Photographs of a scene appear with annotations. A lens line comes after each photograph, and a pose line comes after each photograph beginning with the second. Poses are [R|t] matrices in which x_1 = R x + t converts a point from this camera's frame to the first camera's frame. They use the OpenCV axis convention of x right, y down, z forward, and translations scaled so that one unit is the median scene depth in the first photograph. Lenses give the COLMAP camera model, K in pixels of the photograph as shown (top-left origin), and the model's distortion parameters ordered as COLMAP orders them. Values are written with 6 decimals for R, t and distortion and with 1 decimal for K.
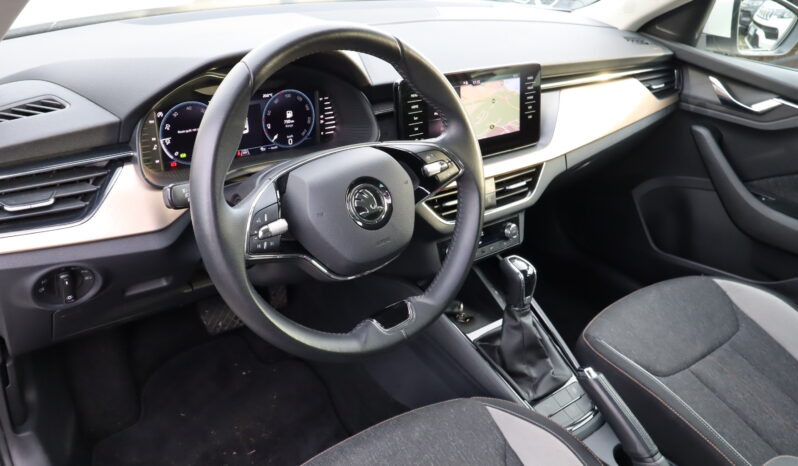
lens RADIAL K [[629.3, 0, 399.4], [0, 629.3, 233.2], [0, 0, 1]] dist [-0.003518, -0.000158]
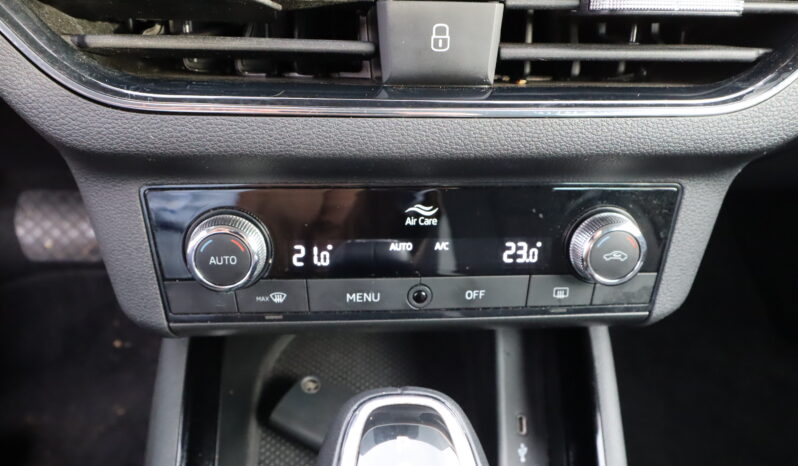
lens RADIAL K [[629.3, 0, 405.1], [0, 629.3, 239.7], [0, 0, 1]] dist [-0.003518, -0.000158]
pose [[0.840027, 0.306498, -0.447676, 0.255554], [-0.252057, 0.951157, 0.178237, -0.031949], [0.480439, -0.036884, 0.876252, 0.934400]]
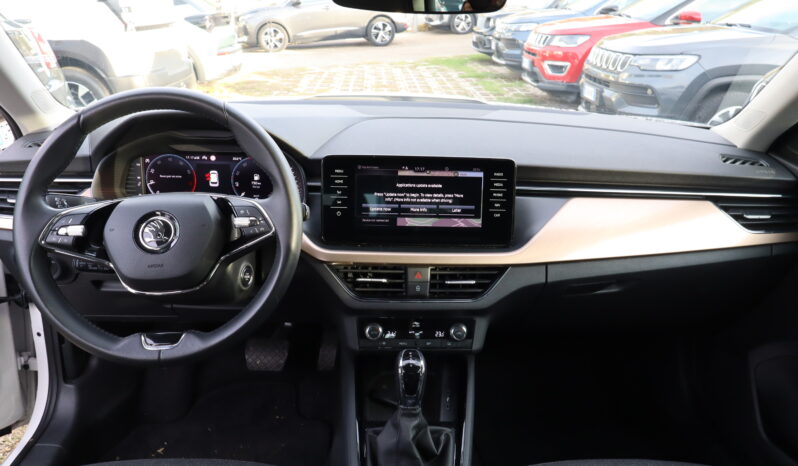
lens RADIAL K [[629.3, 0, 400.6], [0, 629.3, 234.5], [0, 0, 1]] dist [-0.003518, -0.000158]
pose [[0.814178, 0.144796, -0.562270, 0.723386], [-0.250872, 0.961072, -0.115772, -0.016444], [0.523619, 0.235317, 0.818809, 0.197756]]
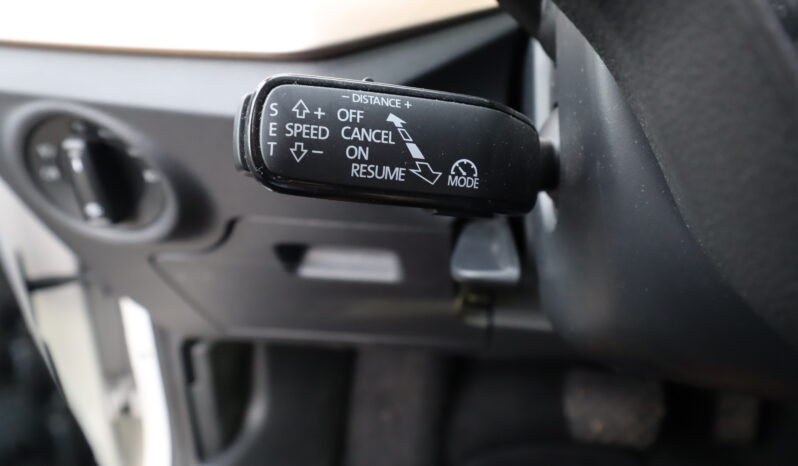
lens RADIAL K [[629.3, 0, 397.1], [0, 629.3, 233.6], [0, 0, 1]] dist [-0.003518, -0.000158]
pose [[0.696230, 0.198140, -0.689931, -0.099226], [-0.270173, 0.962804, 0.003867, 0.049412], [0.665034, 0.183708, 0.723865, 0.663545]]
